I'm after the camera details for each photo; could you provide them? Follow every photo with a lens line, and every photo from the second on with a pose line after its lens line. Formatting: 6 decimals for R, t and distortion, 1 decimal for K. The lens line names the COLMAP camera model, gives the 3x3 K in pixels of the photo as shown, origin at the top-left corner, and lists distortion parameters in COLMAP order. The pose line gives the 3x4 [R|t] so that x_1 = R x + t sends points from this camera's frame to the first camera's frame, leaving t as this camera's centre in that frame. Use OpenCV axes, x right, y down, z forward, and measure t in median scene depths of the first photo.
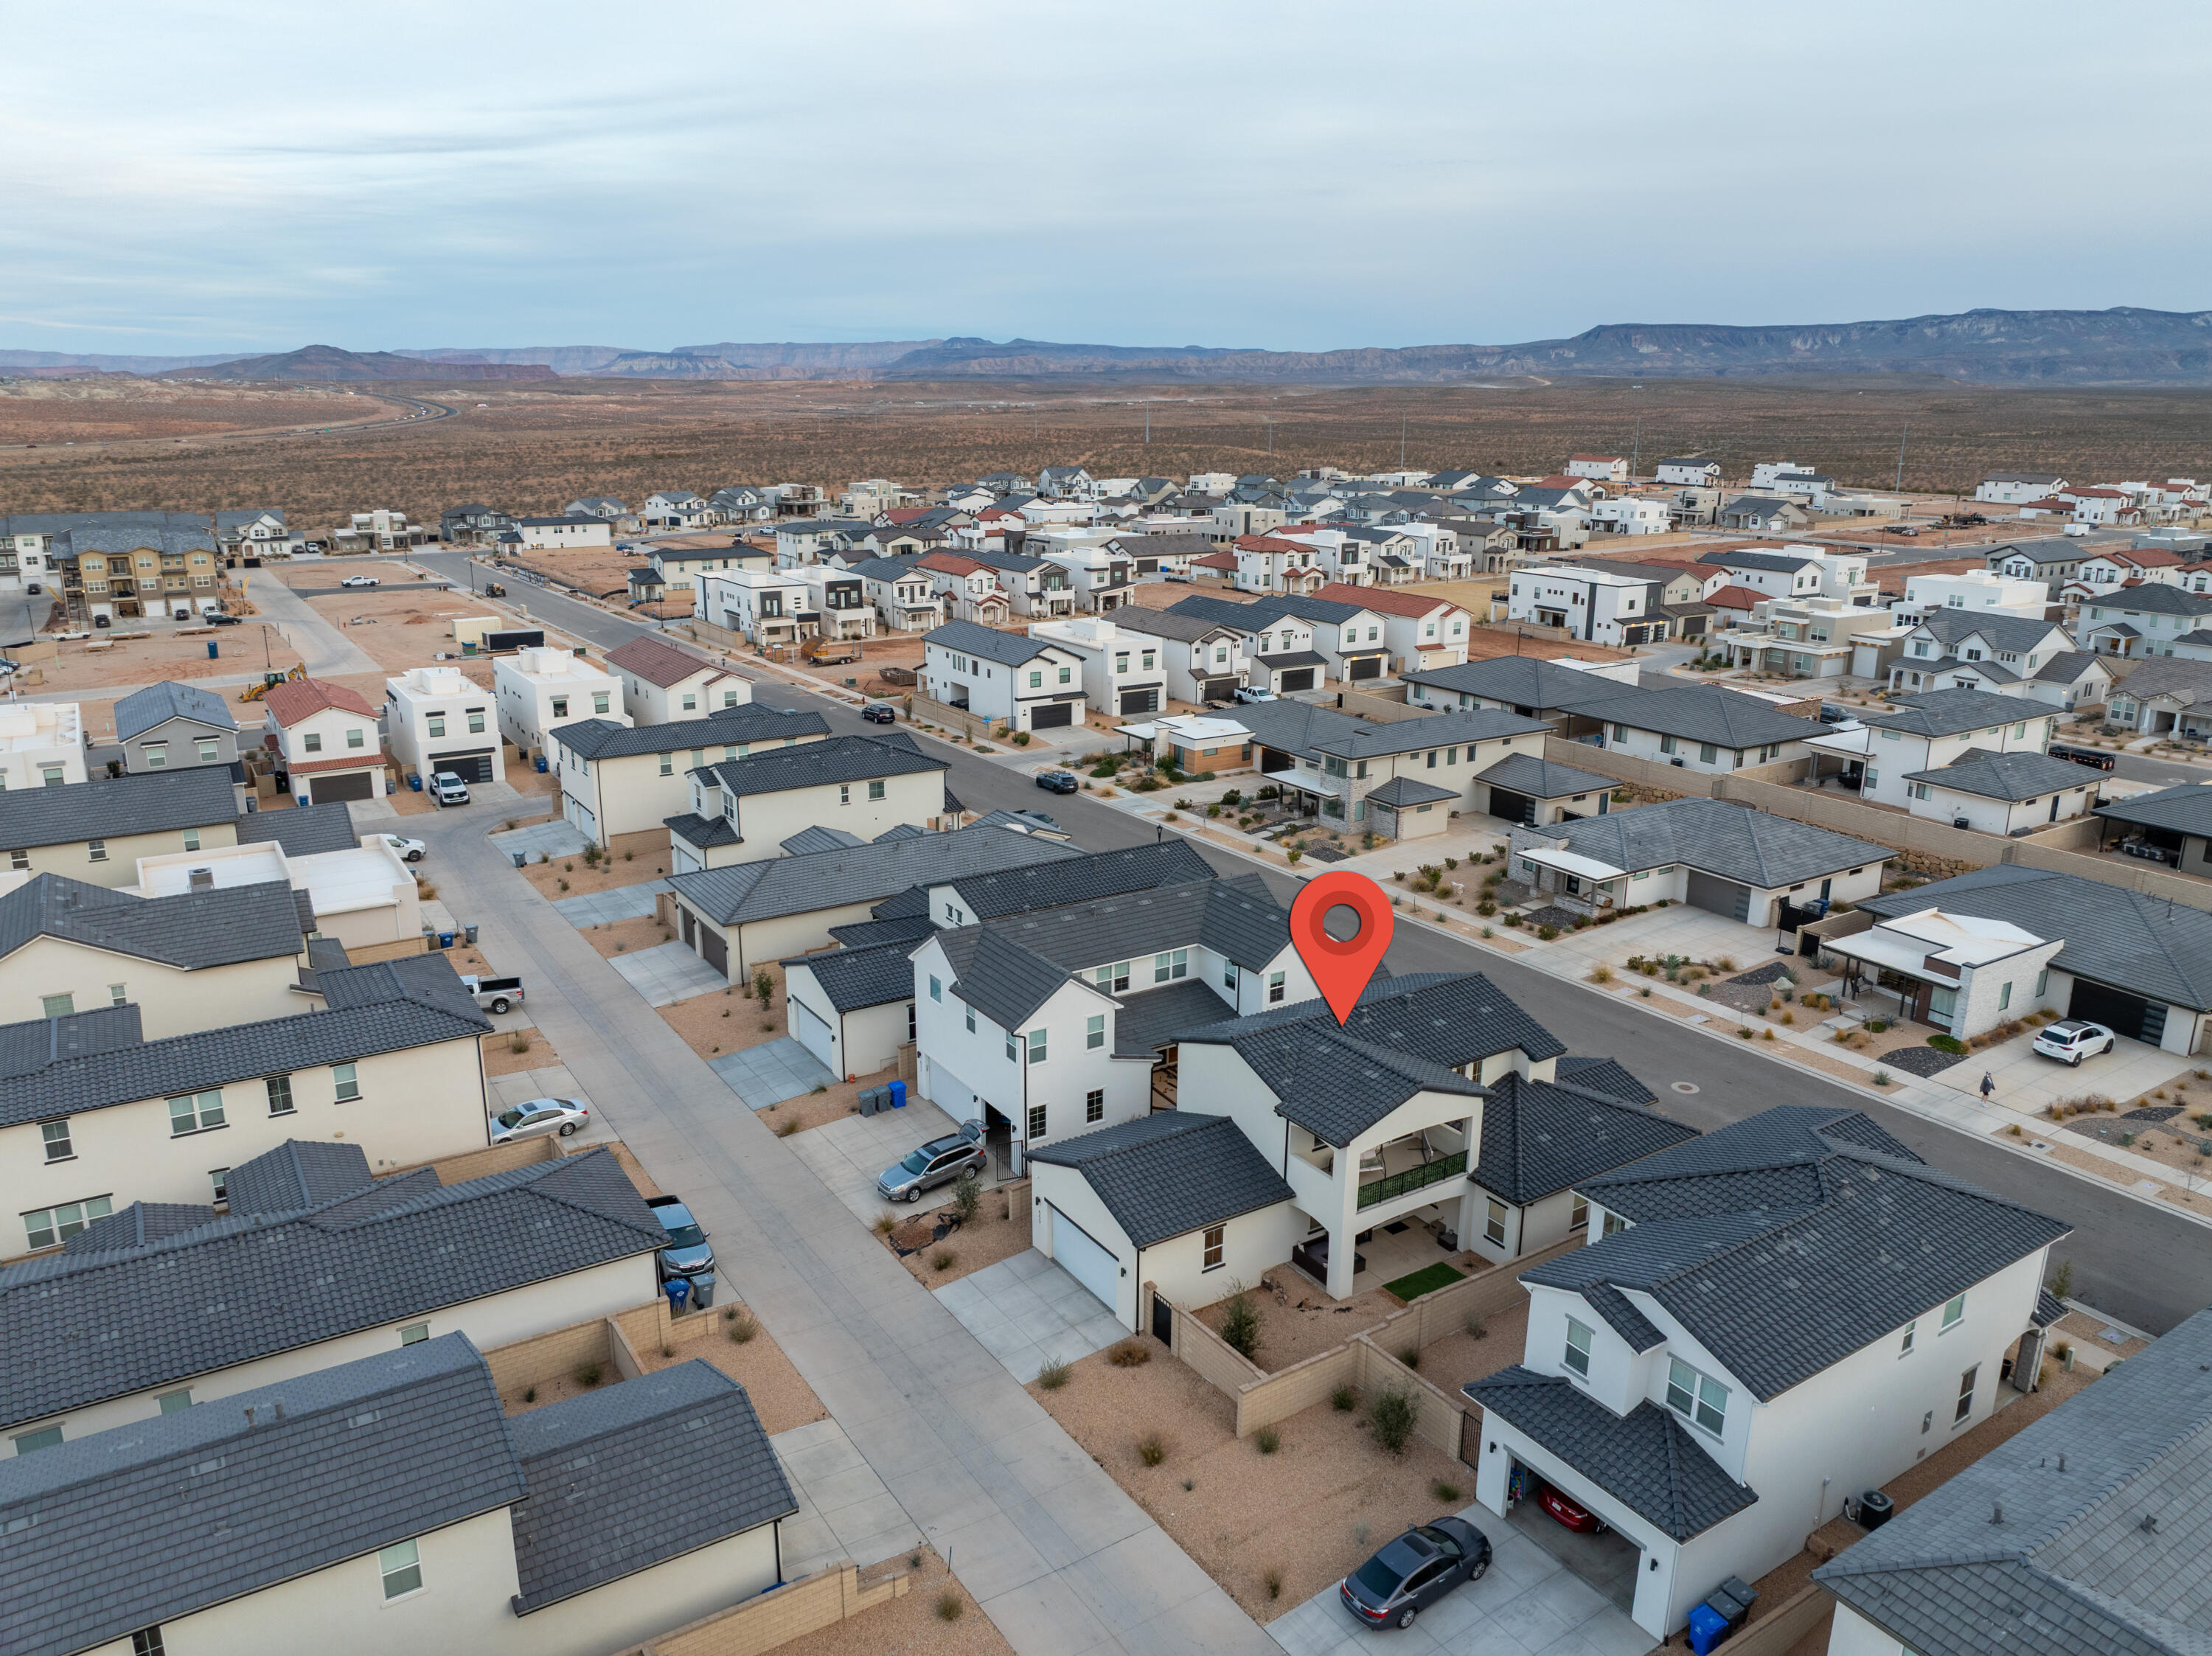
lens RADIAL K [[1585.1, 0, 1106.0], [0, 1585.1, 828.0], [0, 0, 1]] dist [-0.033382, -0.003665]
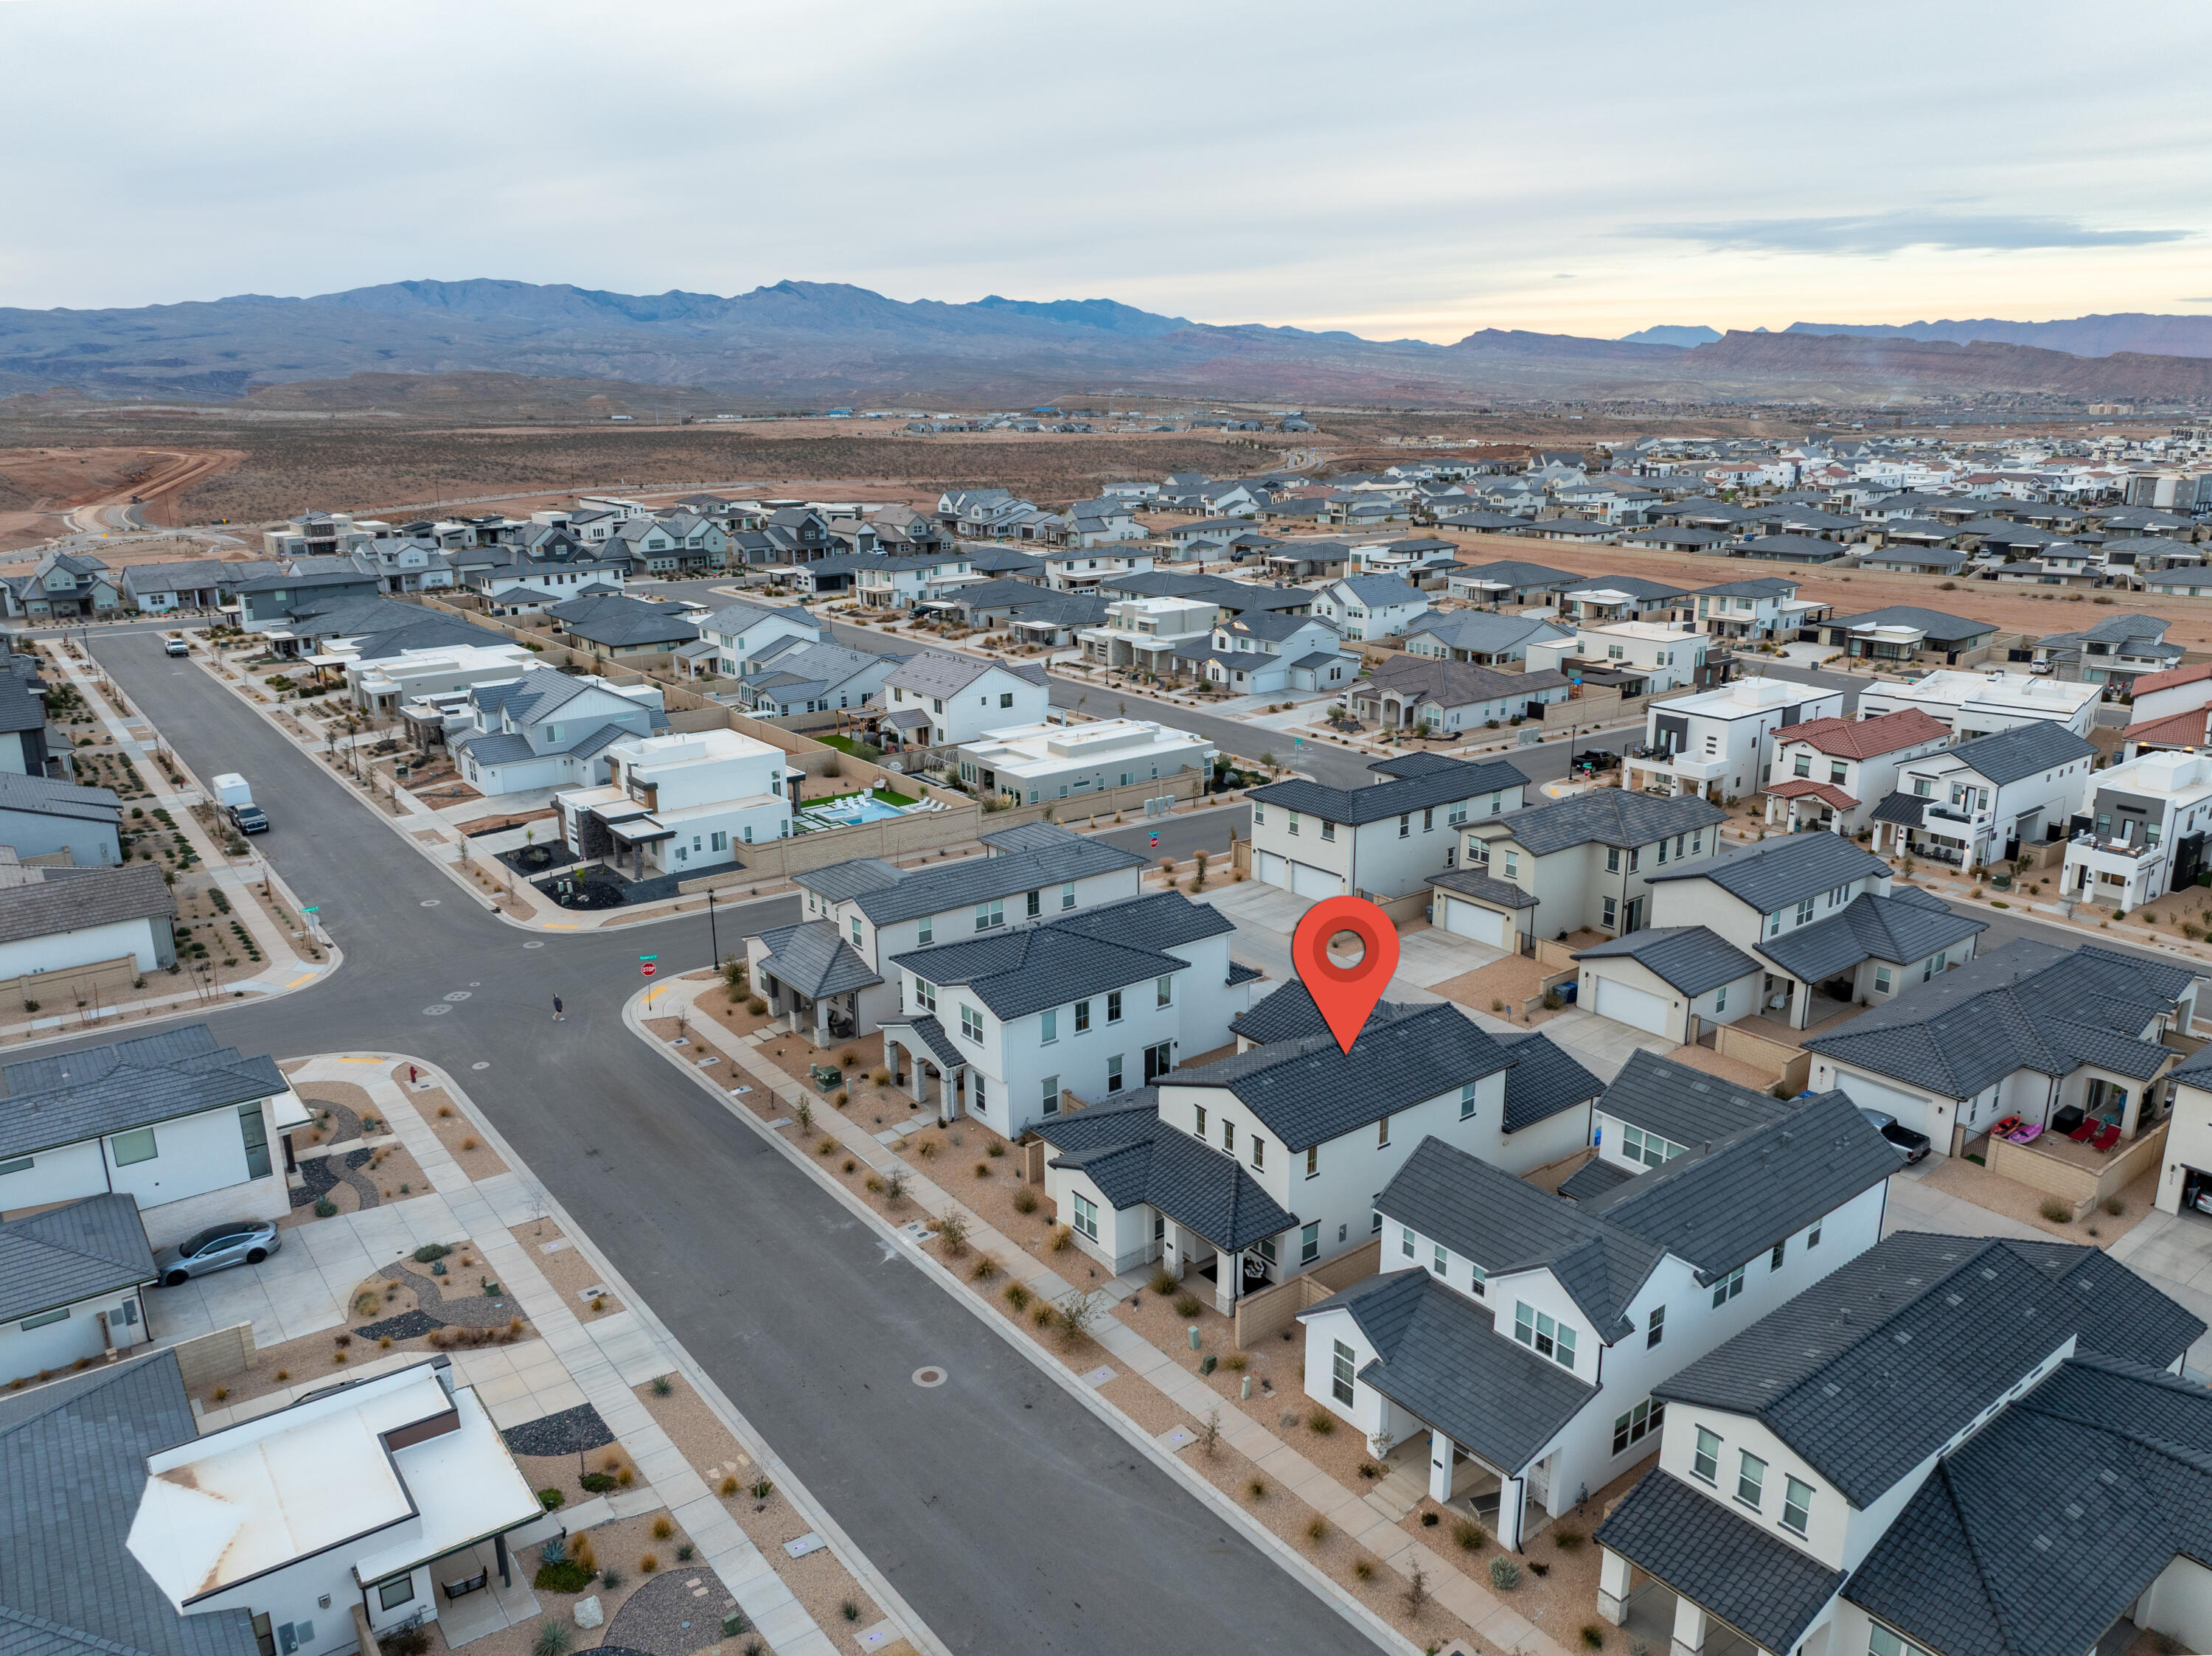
lens RADIAL K [[1585.1, 0, 1106.0], [0, 1585.1, 828.0], [0, 0, 1]] dist [-0.033382, -0.003665]
pose [[-0.997363, 0.022265, -0.069069, 0.278717], [-0.016943, 0.854029, 0.519949, -0.402112], [0.070564, 0.519748, -0.851401, 1.302820]]
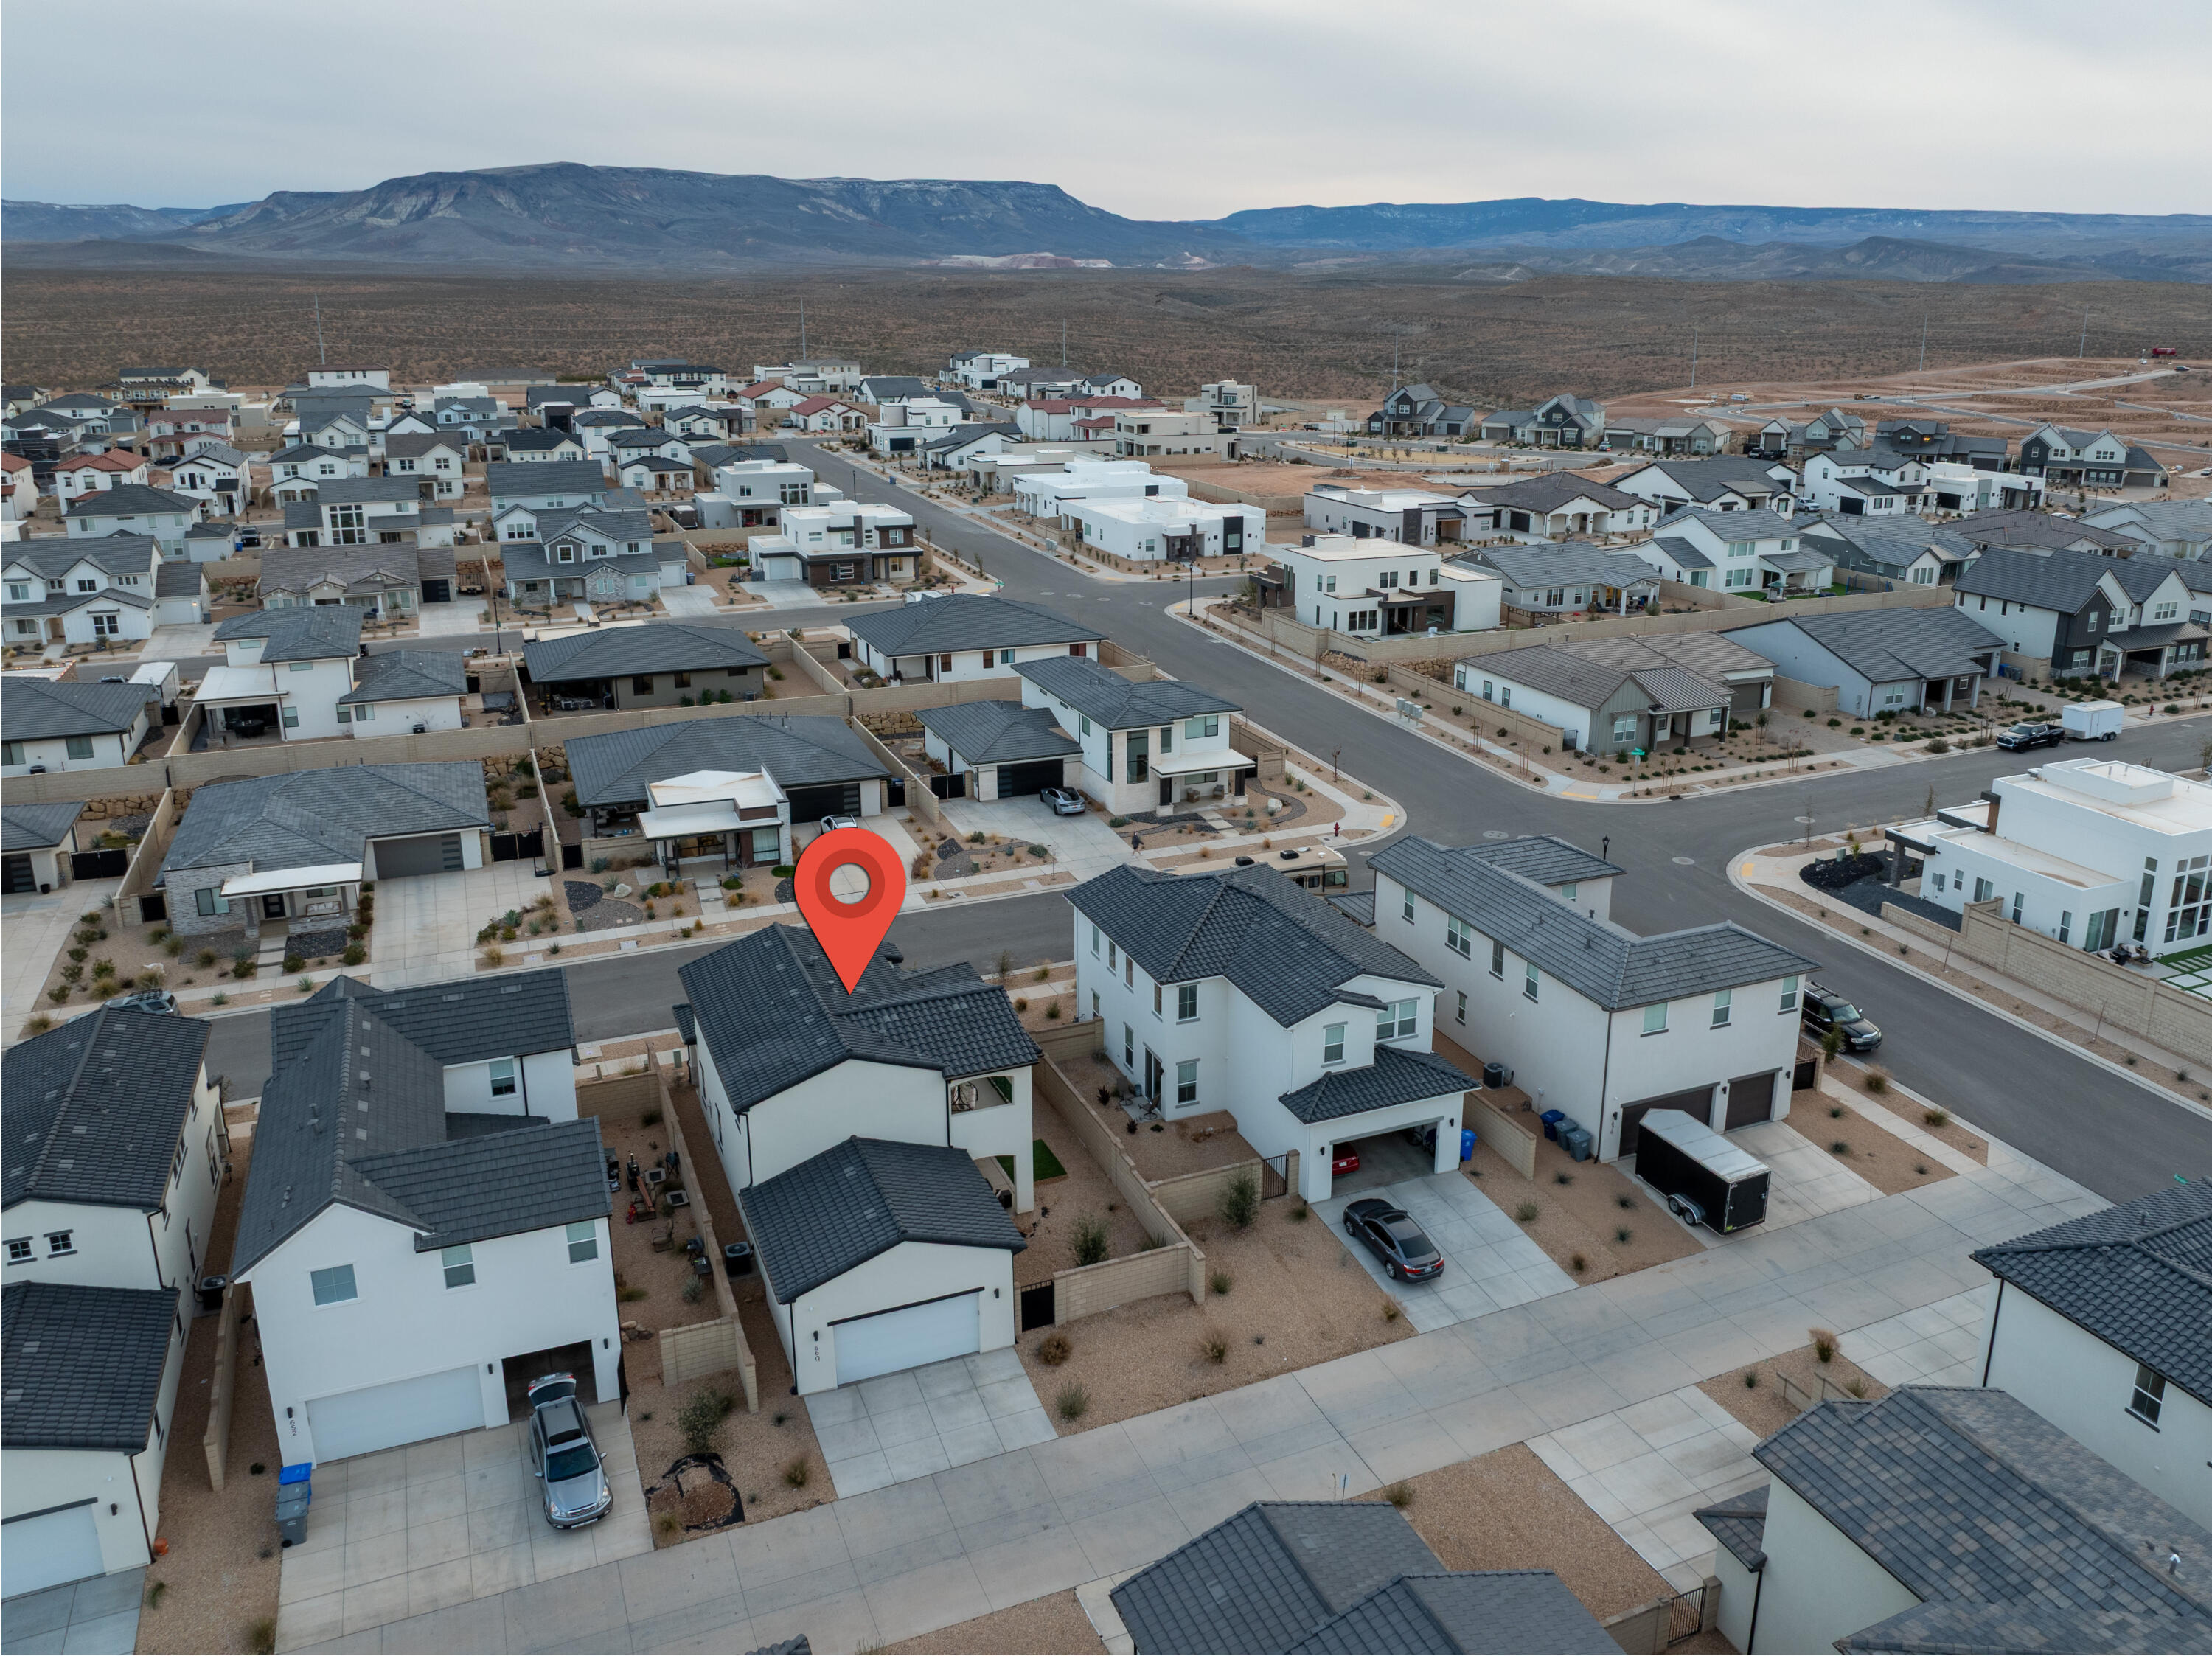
lens RADIAL K [[1646.7, 0, 1223.7], [0, 1646.7, 832.1], [0, 0, 1]] dist [-0.025278, 0.000675]
pose [[0.131753, -0.314769, 0.939980, -0.503394], [0.251457, 0.927843, 0.275459, -0.130152], [-0.958859, 0.200071, 0.201397, 0.391556]]
